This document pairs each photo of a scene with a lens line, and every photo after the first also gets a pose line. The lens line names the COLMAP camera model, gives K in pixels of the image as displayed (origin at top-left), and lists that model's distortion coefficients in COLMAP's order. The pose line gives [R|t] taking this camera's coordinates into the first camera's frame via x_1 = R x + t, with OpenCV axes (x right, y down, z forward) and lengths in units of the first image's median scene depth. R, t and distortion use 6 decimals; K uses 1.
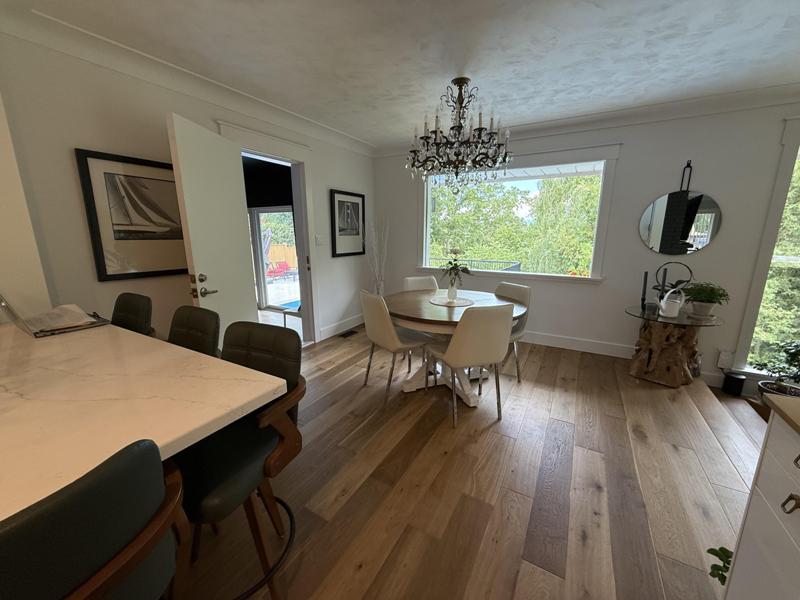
lens RADIAL K [[316.4, 0, 396.3], [0, 316.4, 300.3], [0, 0, 1]] dist [0.000398, -0.000204]
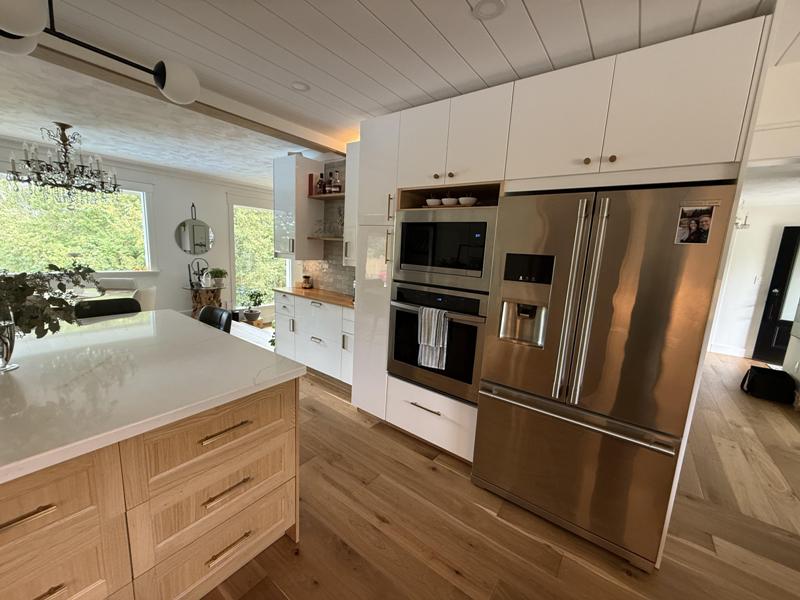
lens RADIAL K [[316.4, 0, 396.3], [0, 316.4, 300.3], [0, 0, 1]] dist [0.000398, -0.000204]
pose [[0.125711, -0.163420, 0.978515, -0.817770], [0.159825, 0.976792, 0.142599, 0.038110], [-0.979108, 0.138464, 0.148912, -0.353150]]
